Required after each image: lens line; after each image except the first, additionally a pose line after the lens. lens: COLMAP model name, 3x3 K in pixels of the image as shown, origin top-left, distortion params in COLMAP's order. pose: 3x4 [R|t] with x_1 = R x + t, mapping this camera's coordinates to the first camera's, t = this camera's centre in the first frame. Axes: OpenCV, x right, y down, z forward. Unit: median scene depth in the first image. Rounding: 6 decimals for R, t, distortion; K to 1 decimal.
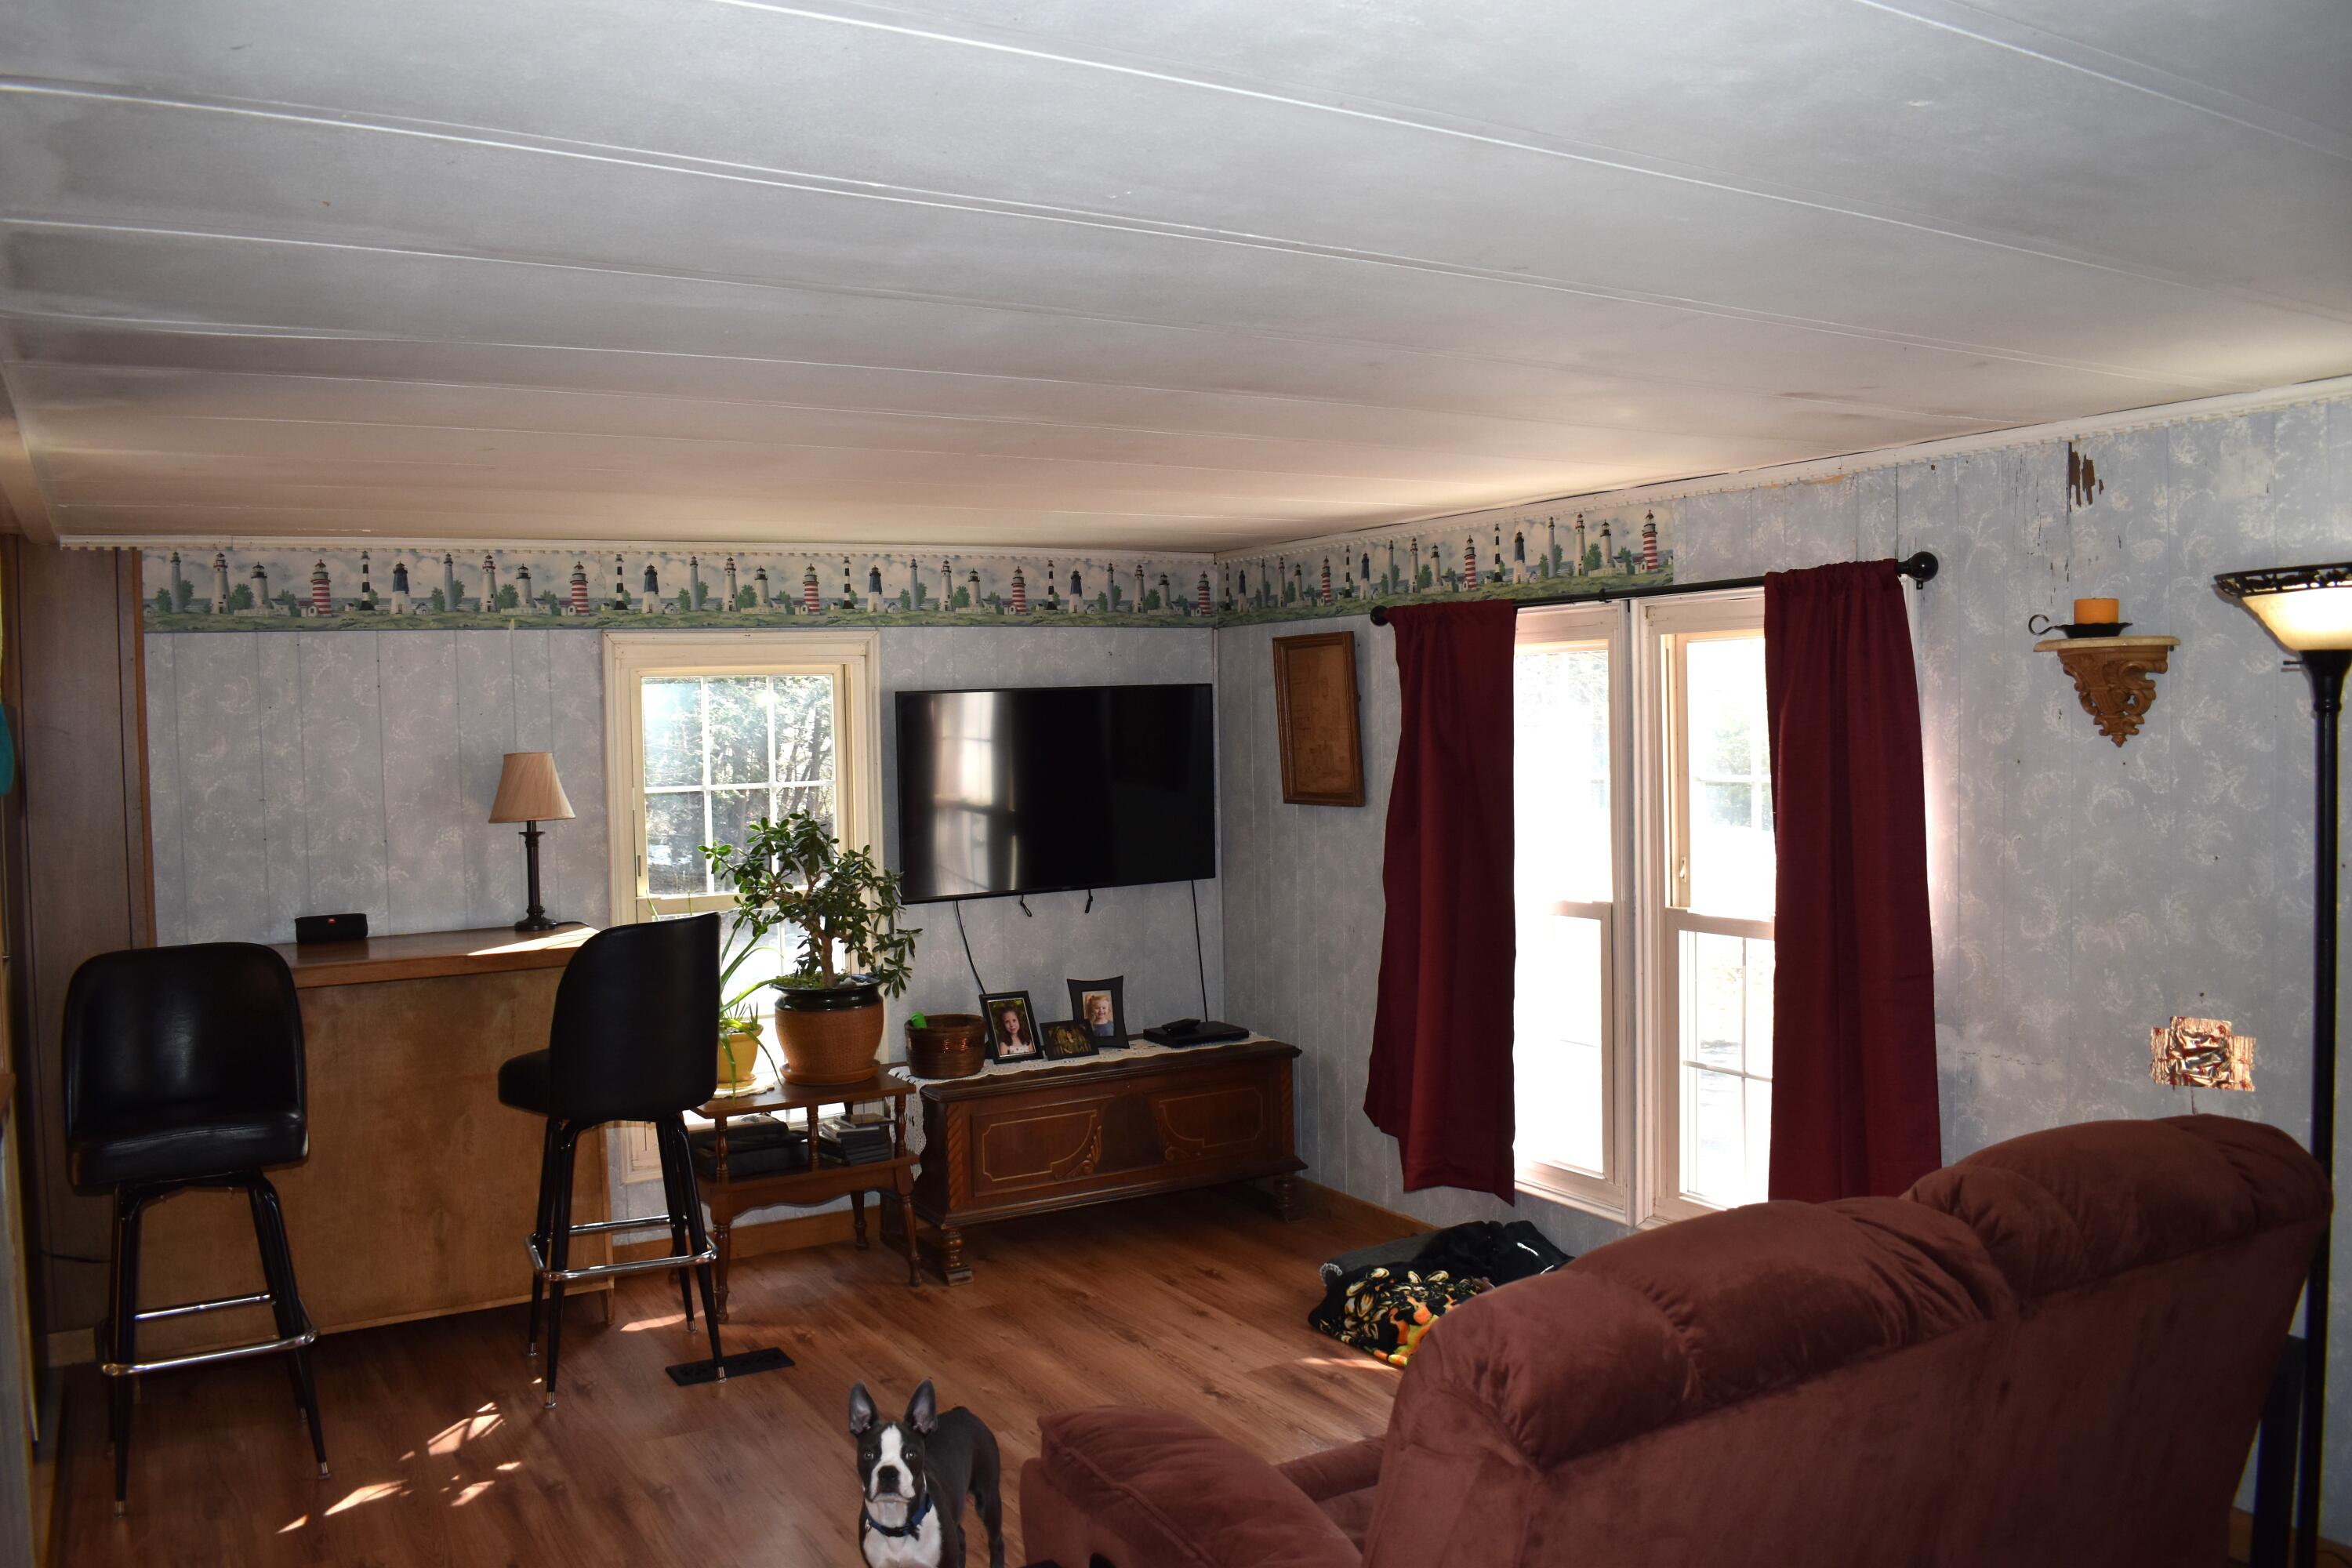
lens RADIAL K [[1852.1, 0, 1176.0], [0, 1852.1, 784.0], [0, 0, 1]] dist [-0.085324, 0.000165]
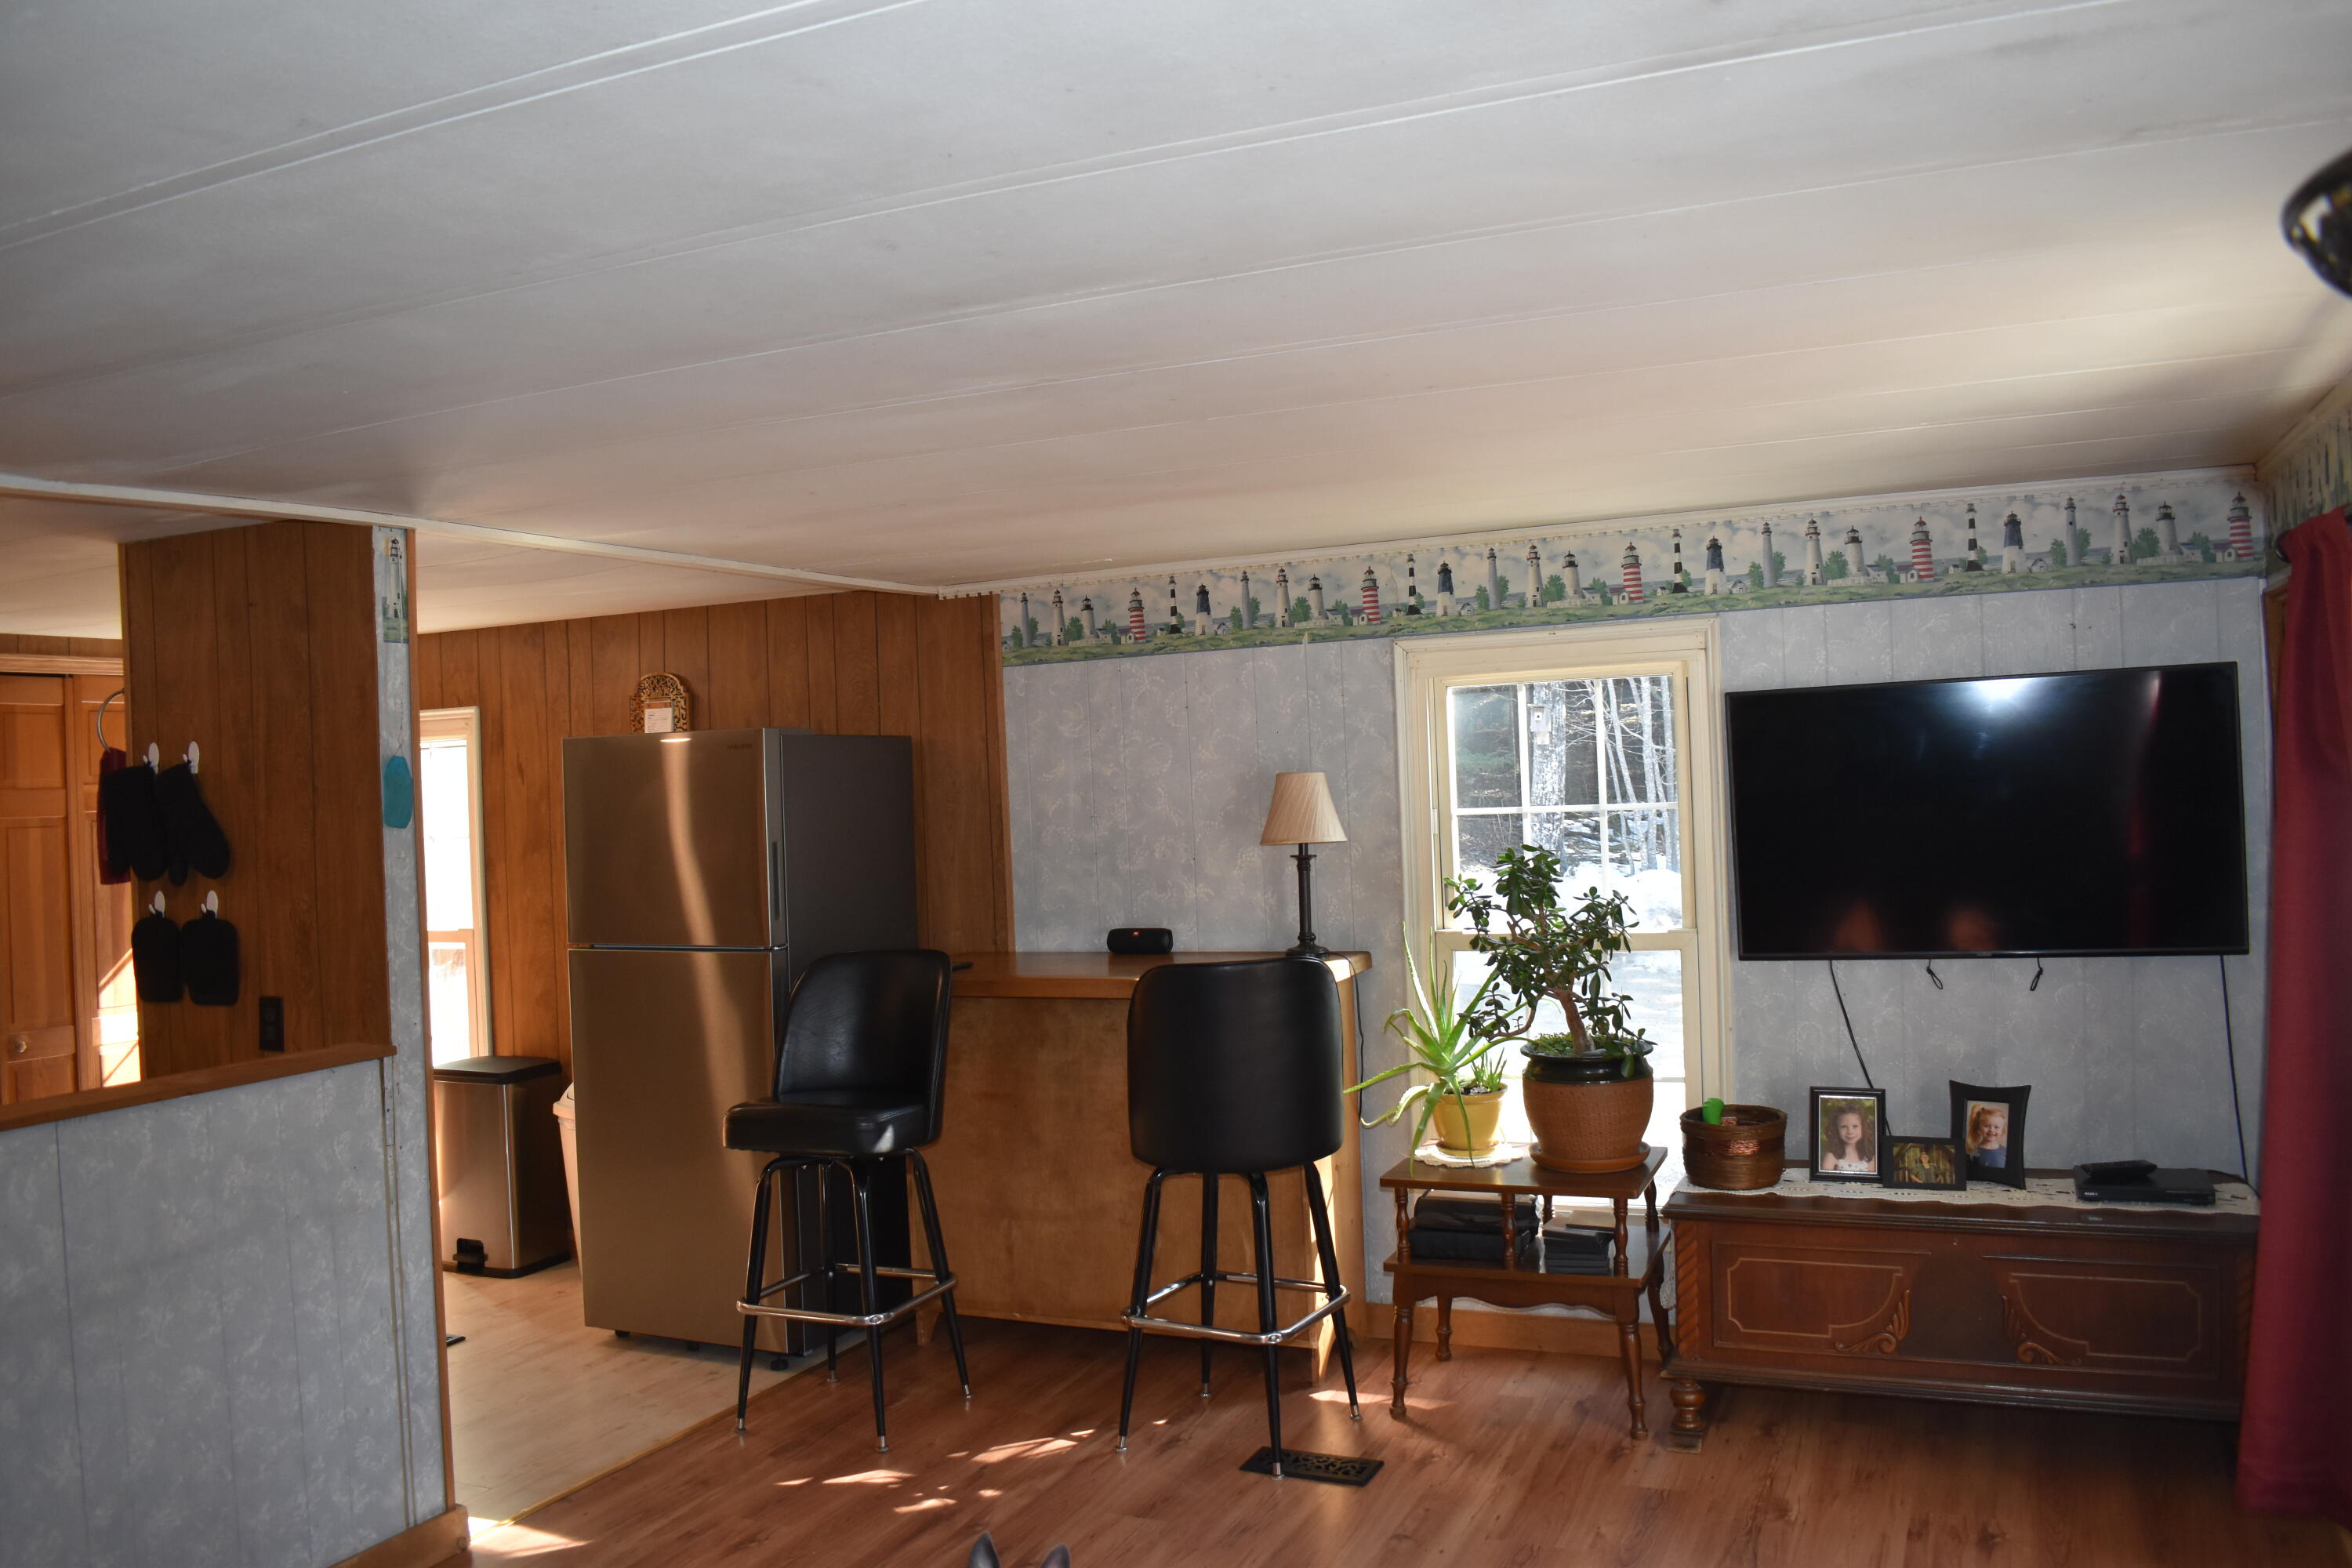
lens RADIAL K [[1925.1, 0, 1176.1], [0, 1925.1, 749.9], [0, 0, 1]] dist [-0.100523, 0.055288]
pose [[0.566199, 0.001150, -0.824268, 0.400860], [0.005484, 0.999972, 0.005162, -0.031590], [0.824250, -0.007443, 0.566177, 0.343519]]
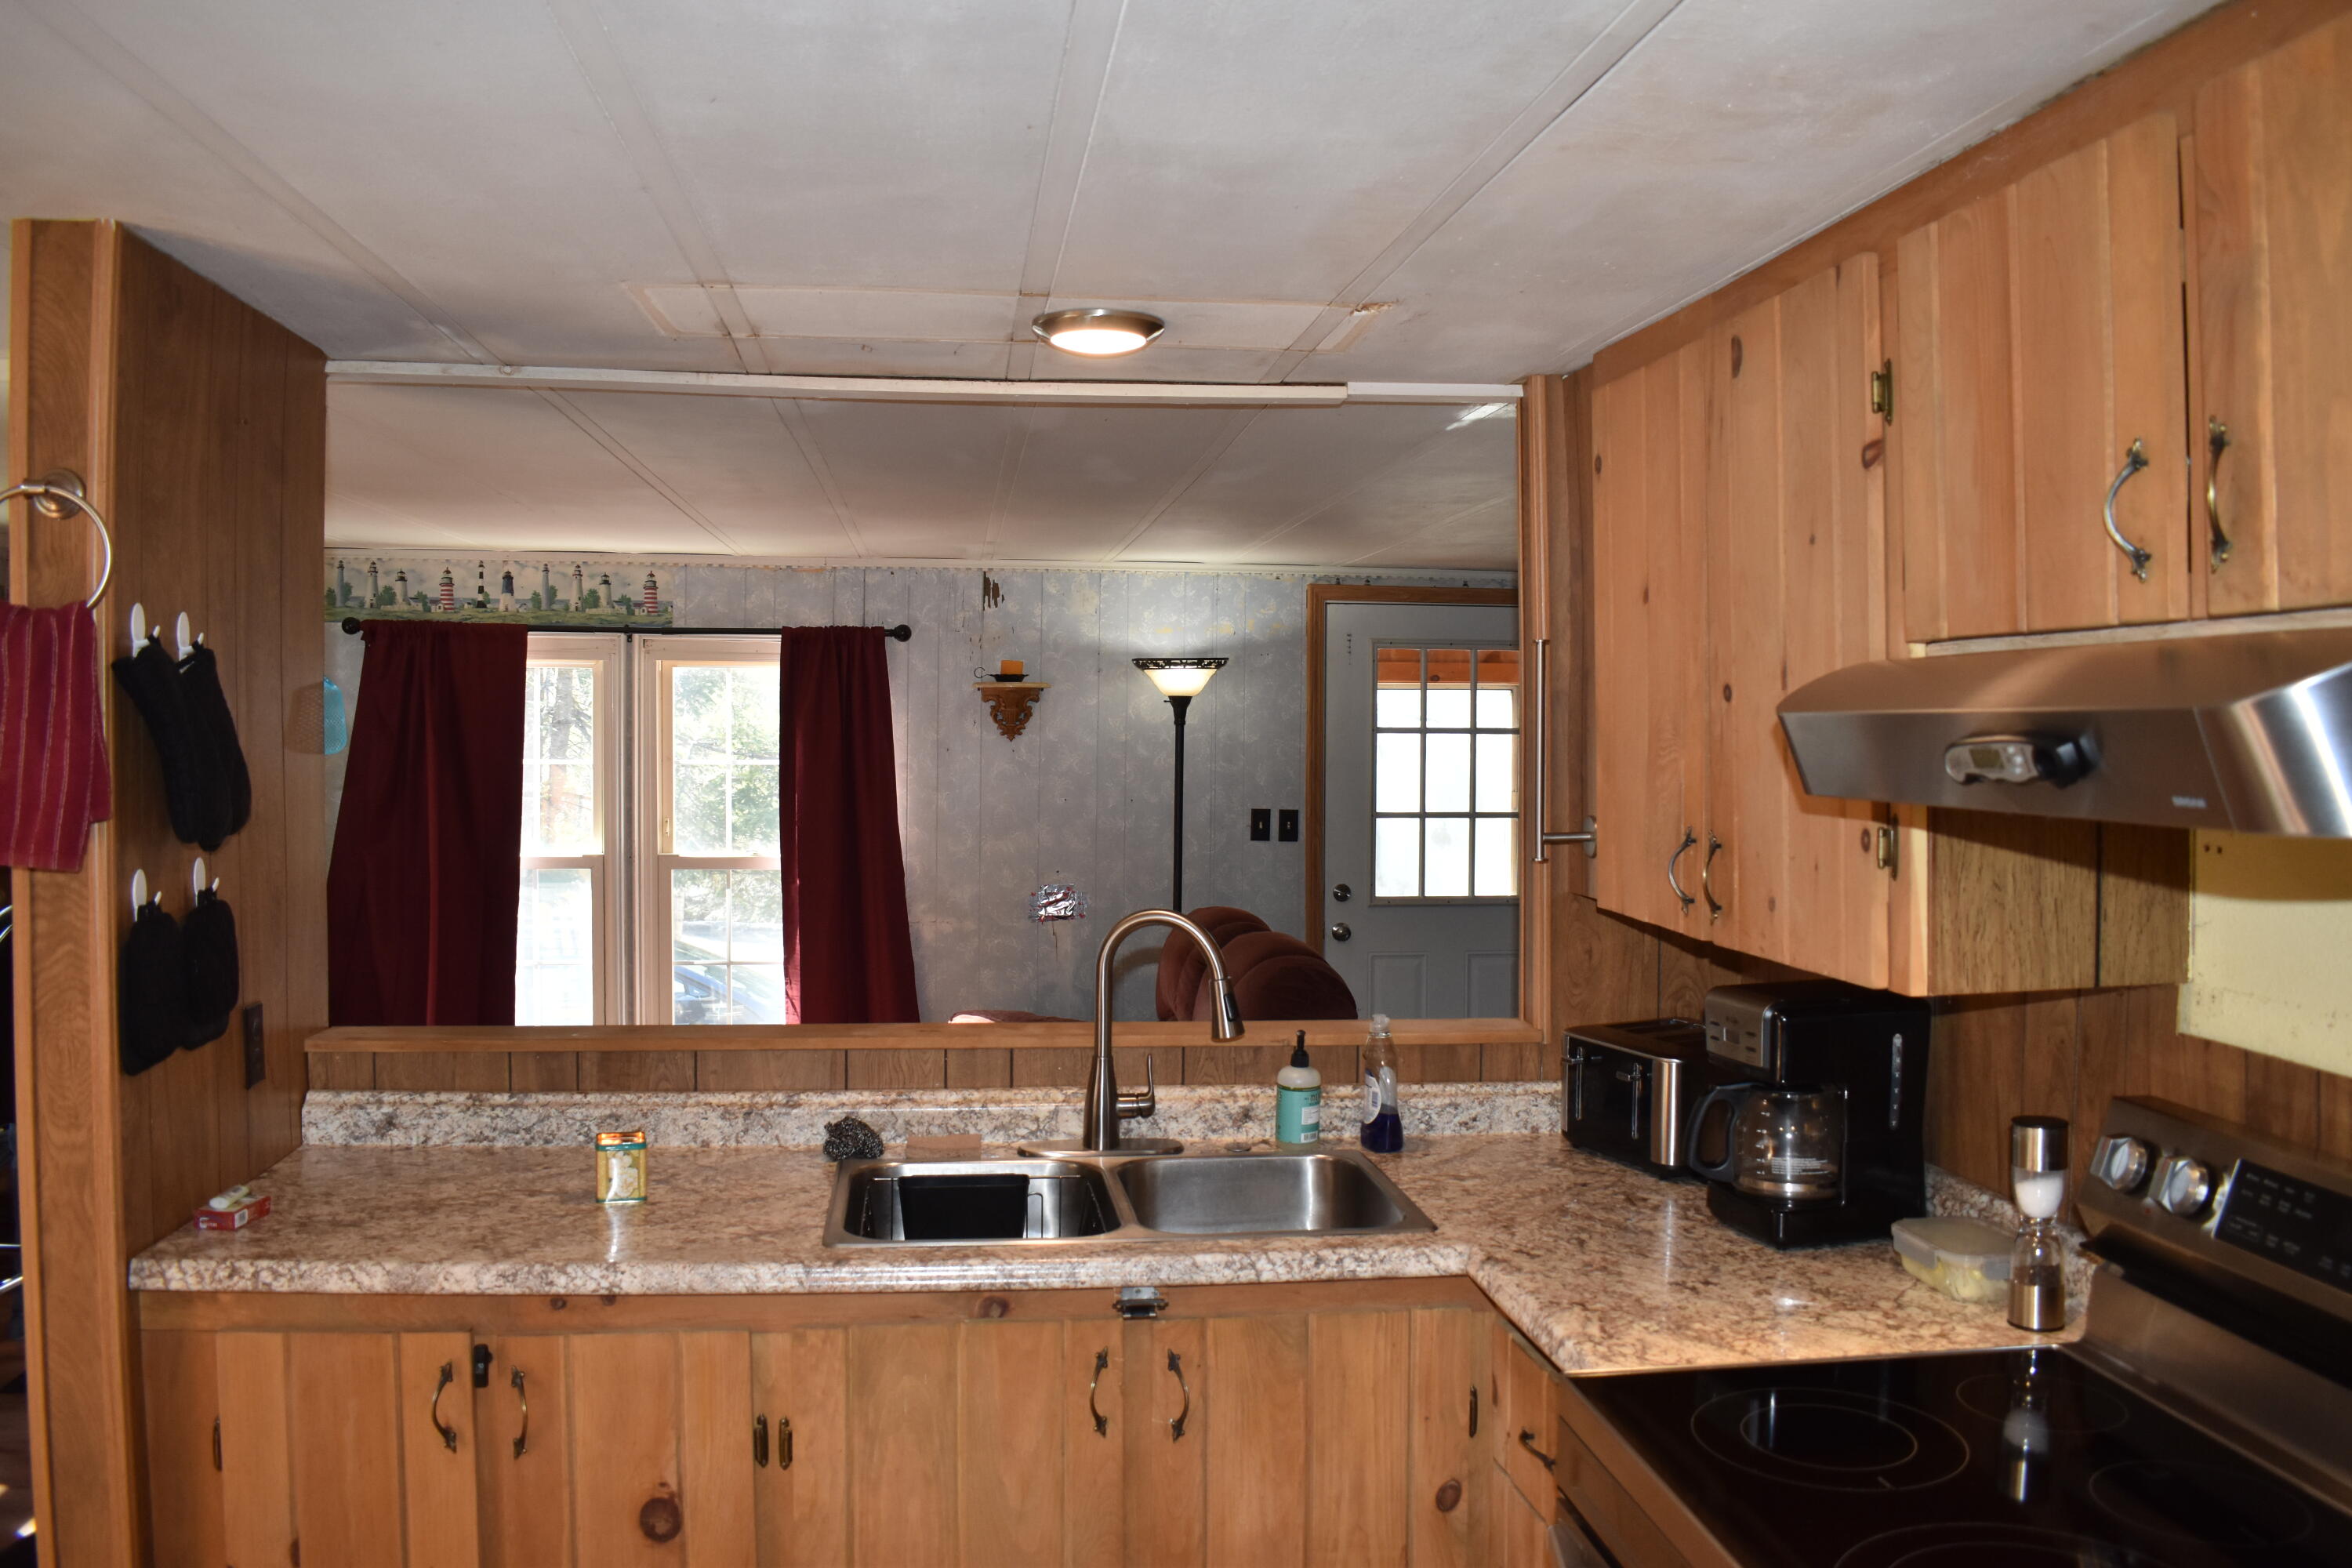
lens RADIAL K [[1852.1, 0, 1176.0], [0, 1852.1, 784.0], [0, 0, 1]] dist [-0.085324, 0.000165]
pose [[0.391387, 0.000319, 0.920226, -1.630001], [0.015257, 0.999860, -0.006836, 0.054294], [-0.920100, 0.016715, 0.391327, 0.160538]]
